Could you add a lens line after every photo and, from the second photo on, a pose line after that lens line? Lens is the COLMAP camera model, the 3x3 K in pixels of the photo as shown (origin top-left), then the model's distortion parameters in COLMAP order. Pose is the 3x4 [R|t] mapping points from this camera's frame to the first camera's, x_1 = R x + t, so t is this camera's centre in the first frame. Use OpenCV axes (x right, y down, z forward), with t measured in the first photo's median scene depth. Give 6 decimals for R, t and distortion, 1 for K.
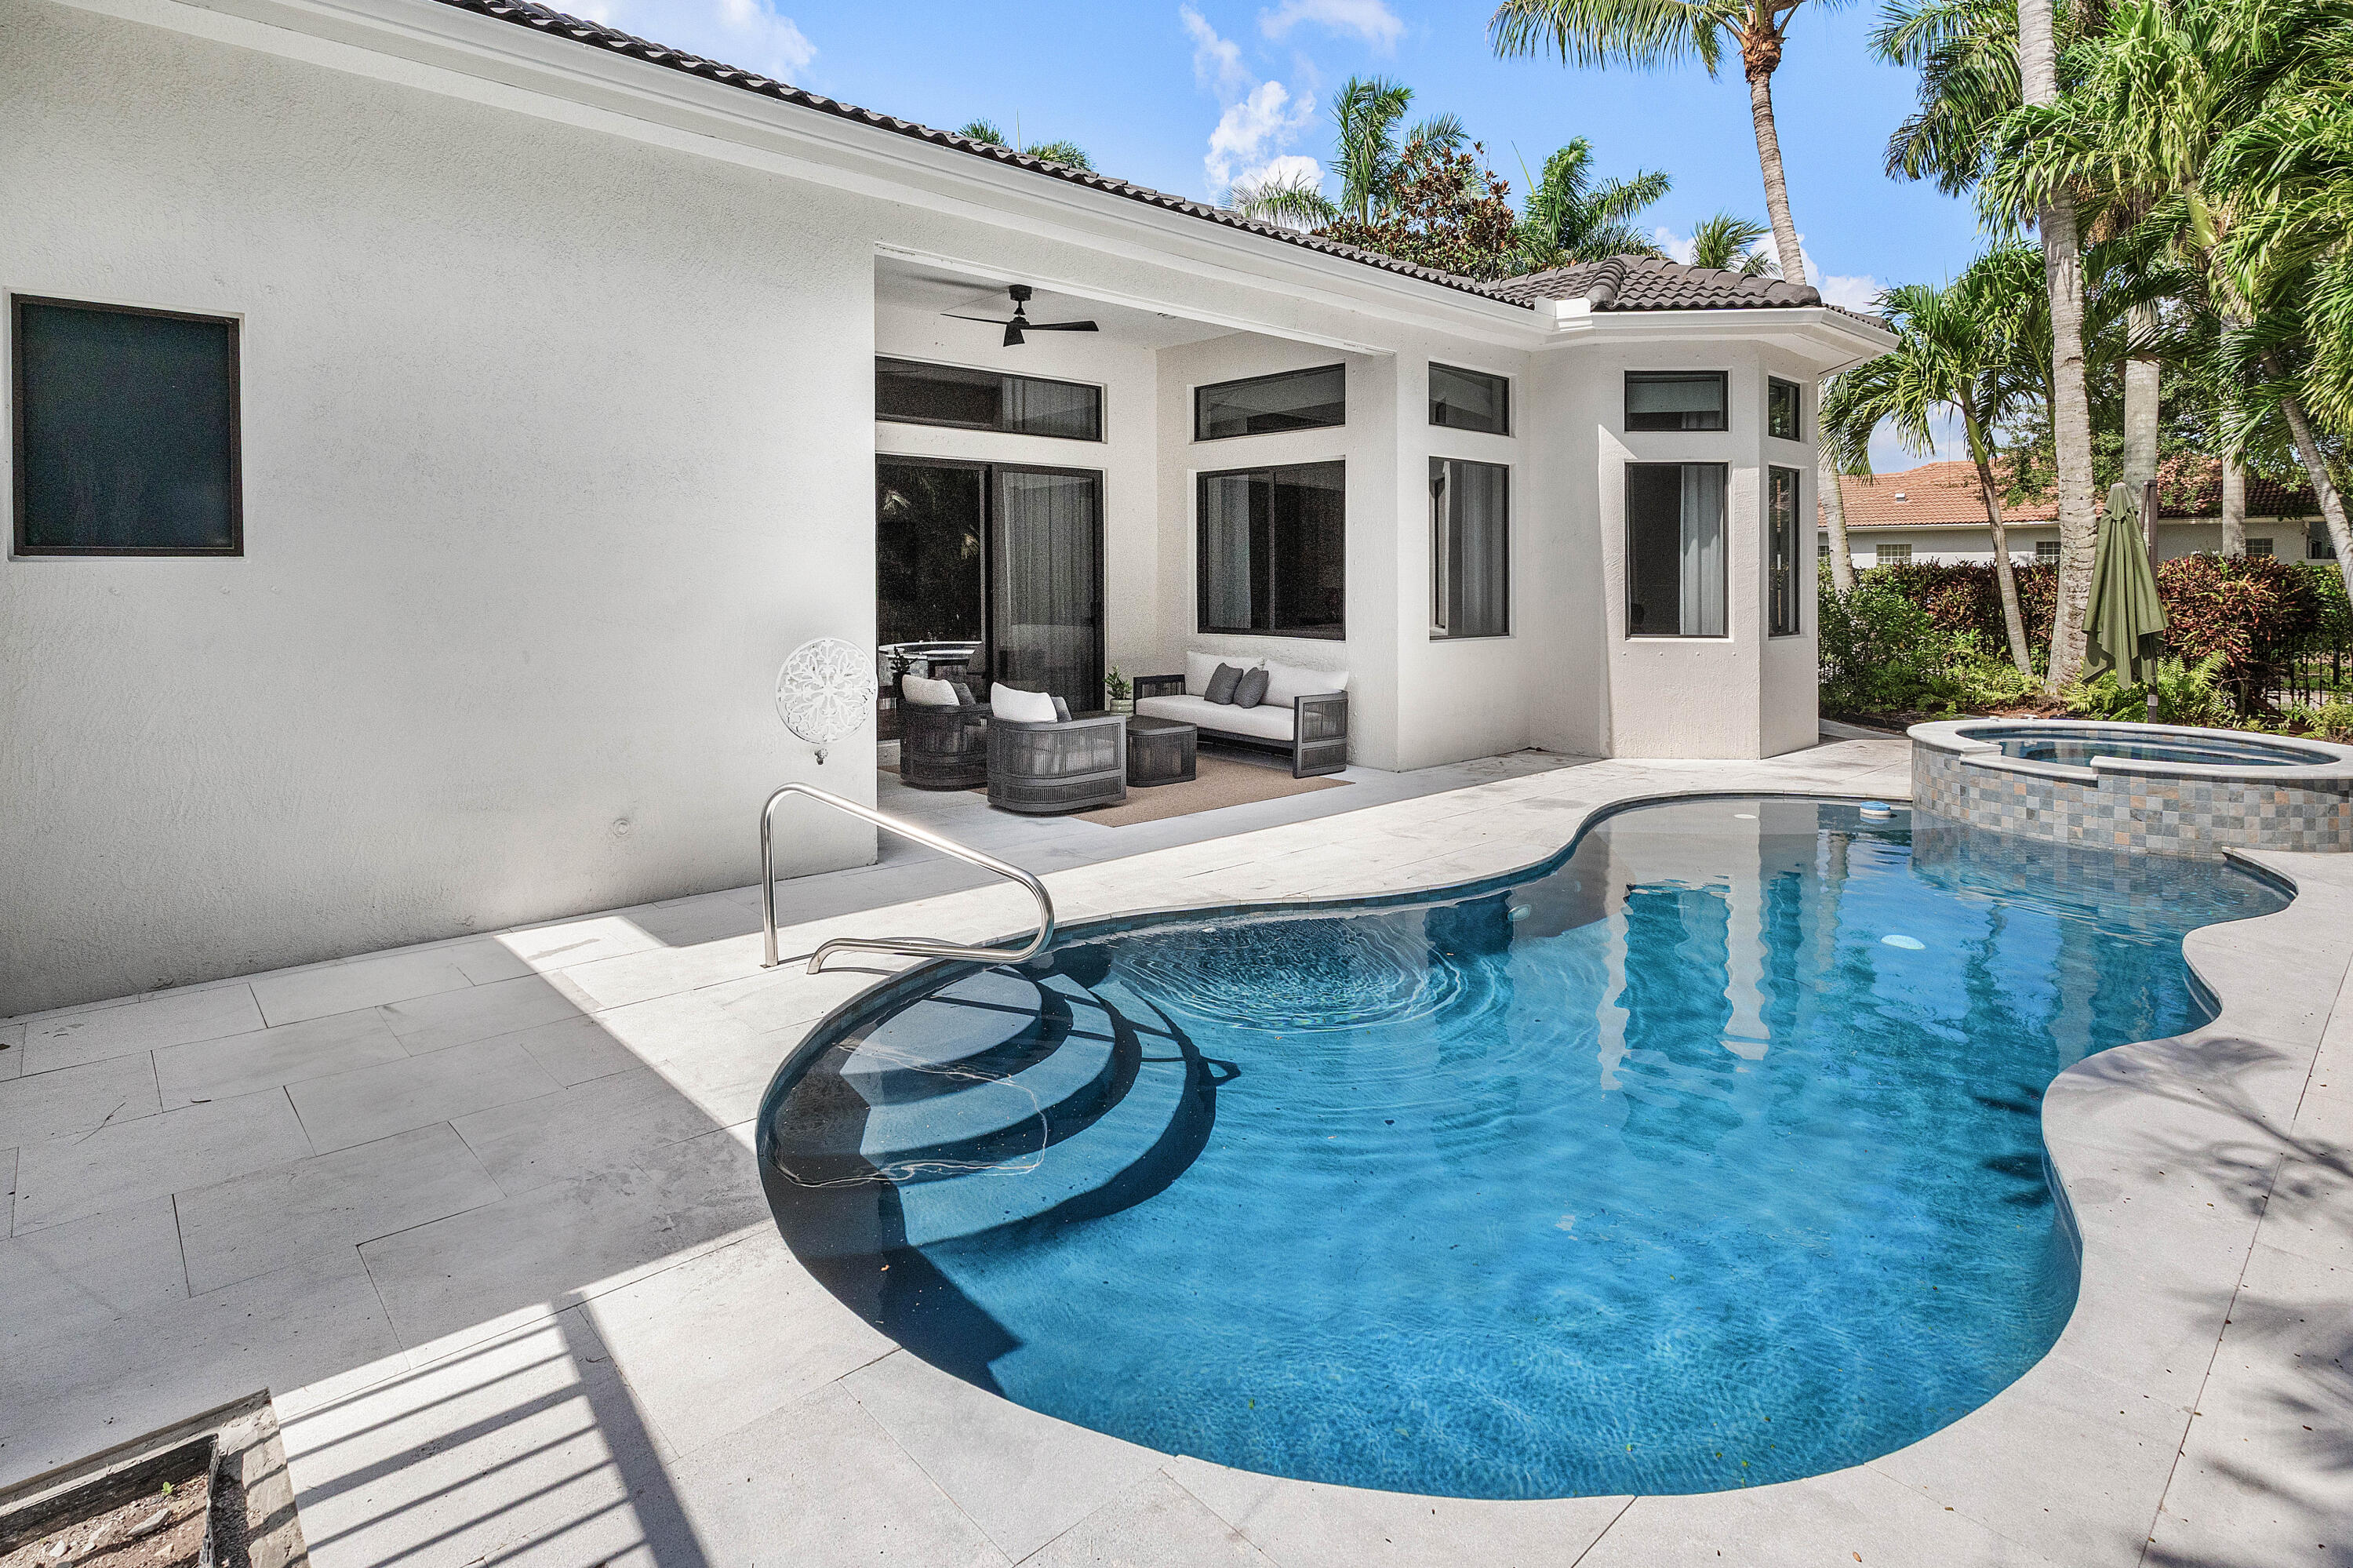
lens RADIAL K [[1172.5, 0, 1176.6], [0, 1172.5, 586.6], [0, 0, 1]] dist [-0.000254, -0.000048]
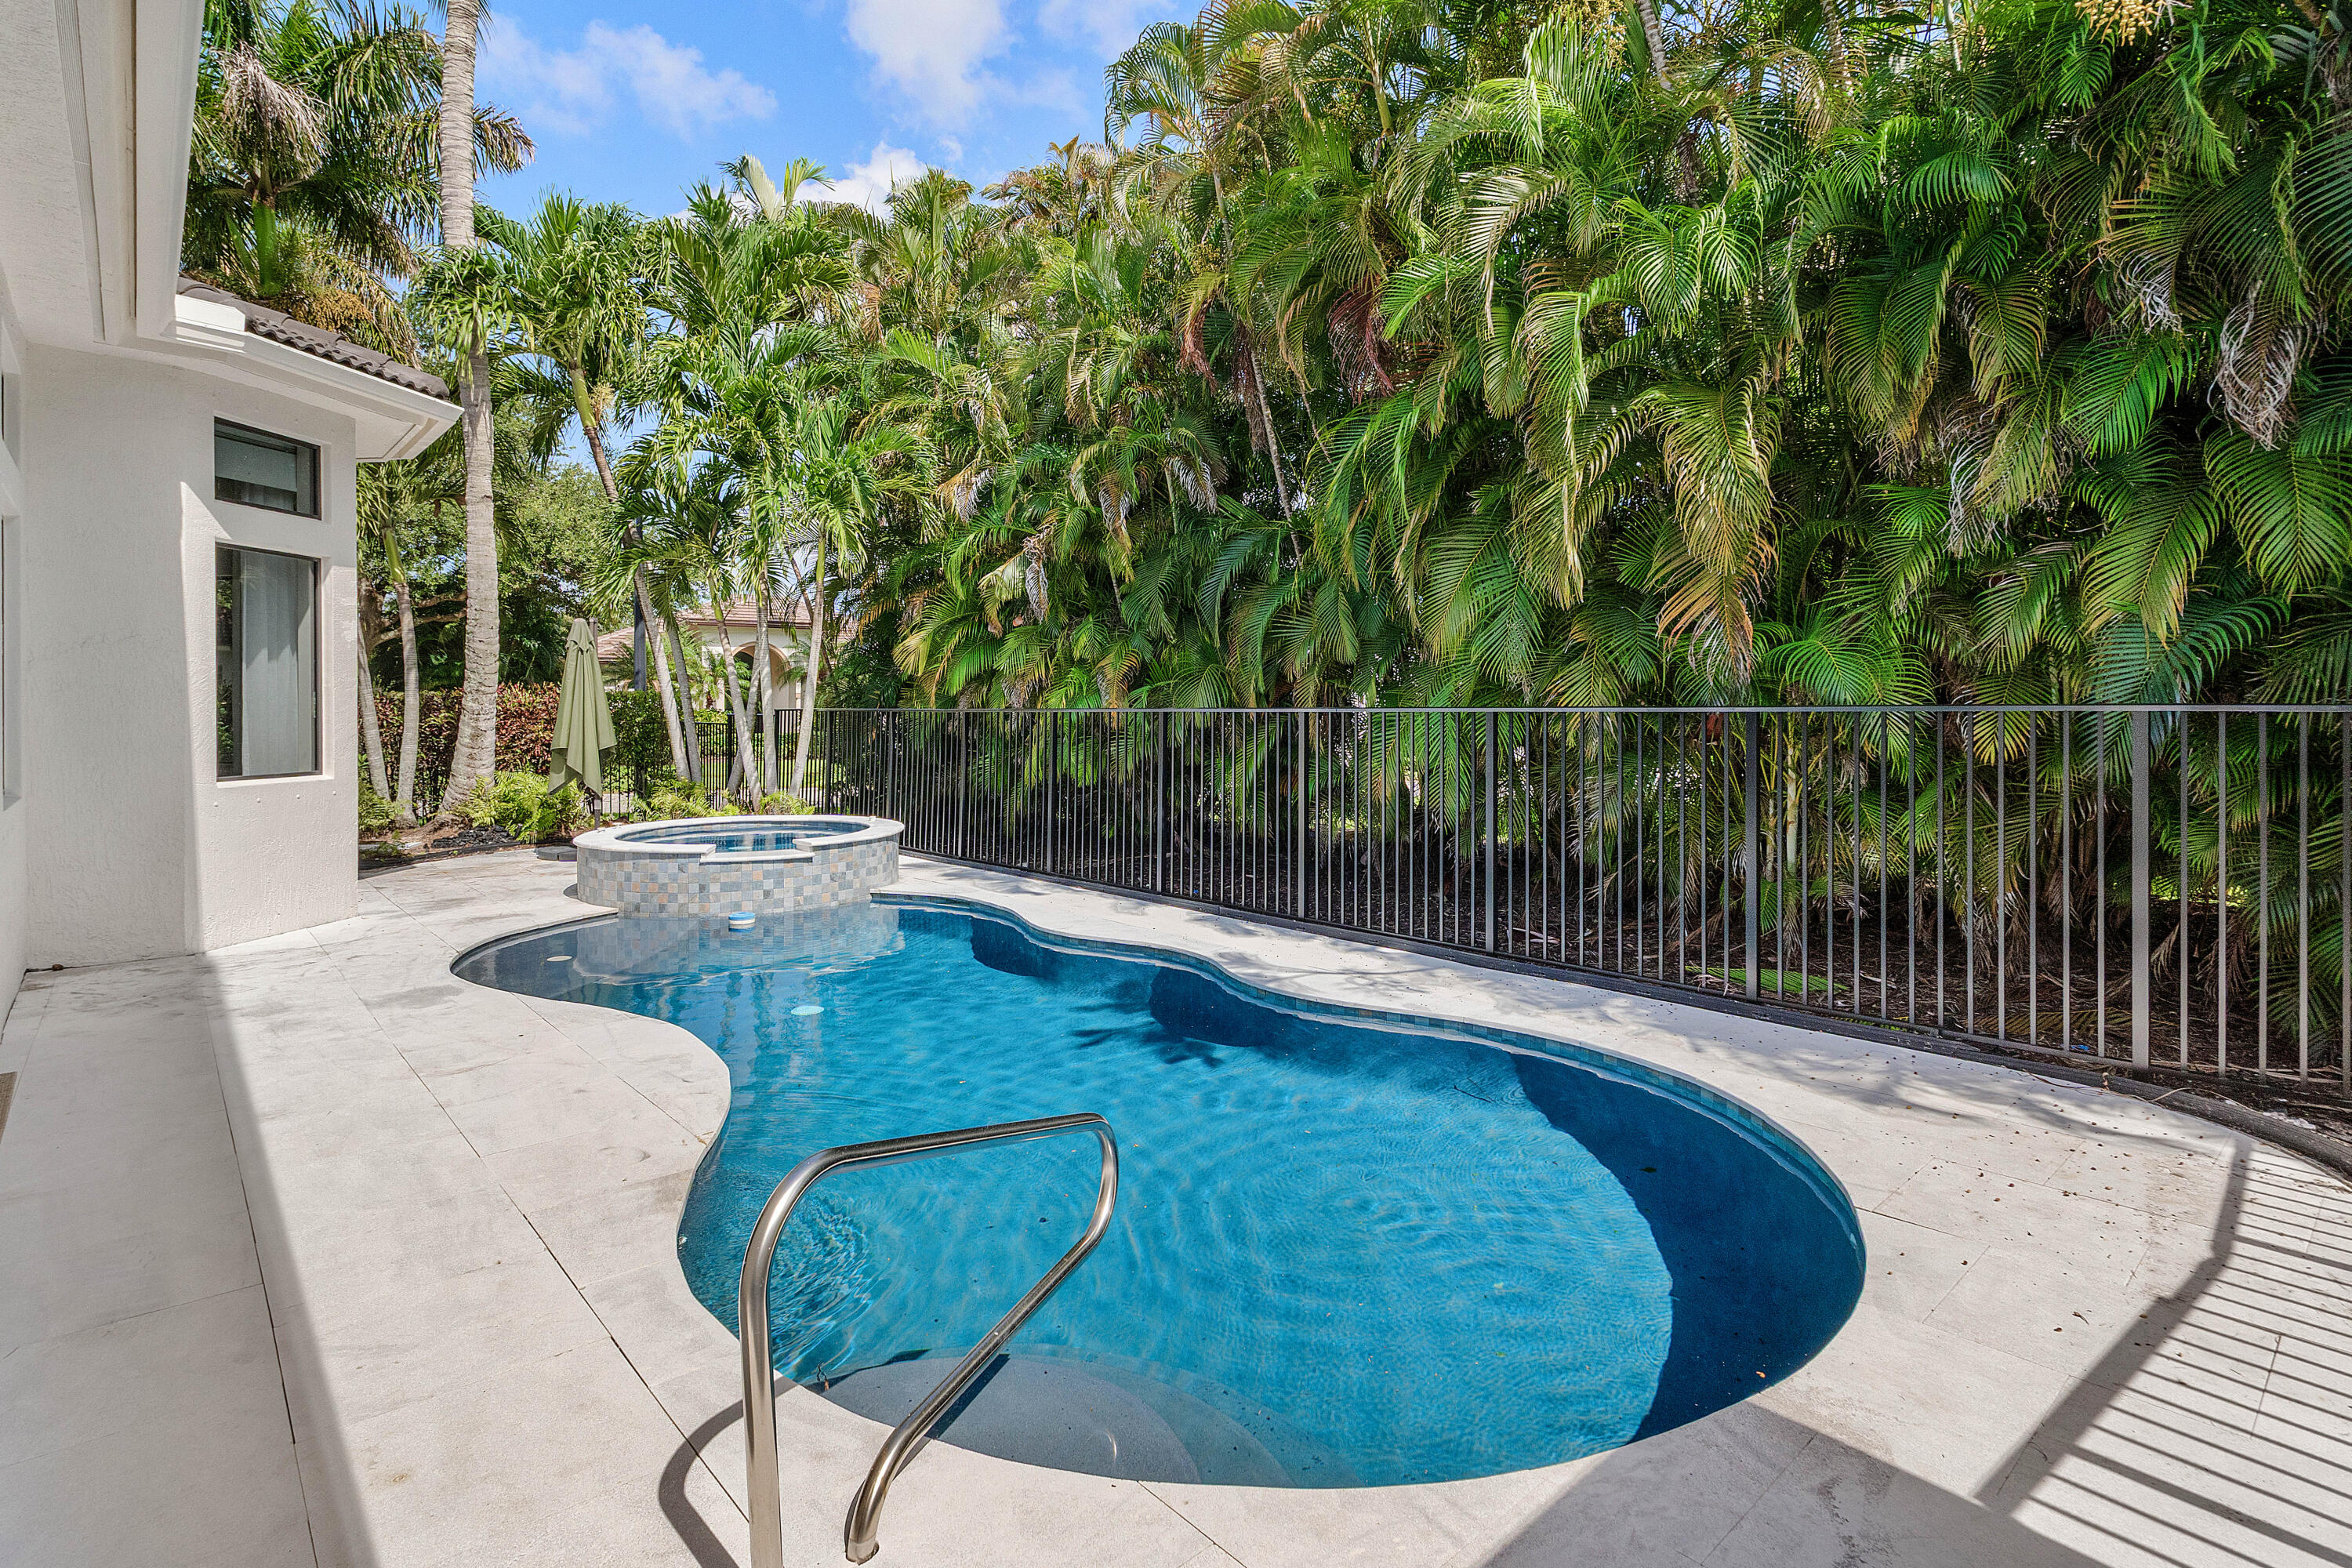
lens RADIAL K [[1196.1, 0, 1176.0], [0, 1196.1, 695.0], [0, 0, 1]] dist [0.000027, -0.000005]
pose [[0.010838, 0.001327, 0.999940, -0.504060], [0.007770, 0.999969, -0.001412, -0.007290], [-0.999911, 0.007785, 0.010827, 0.561348]]
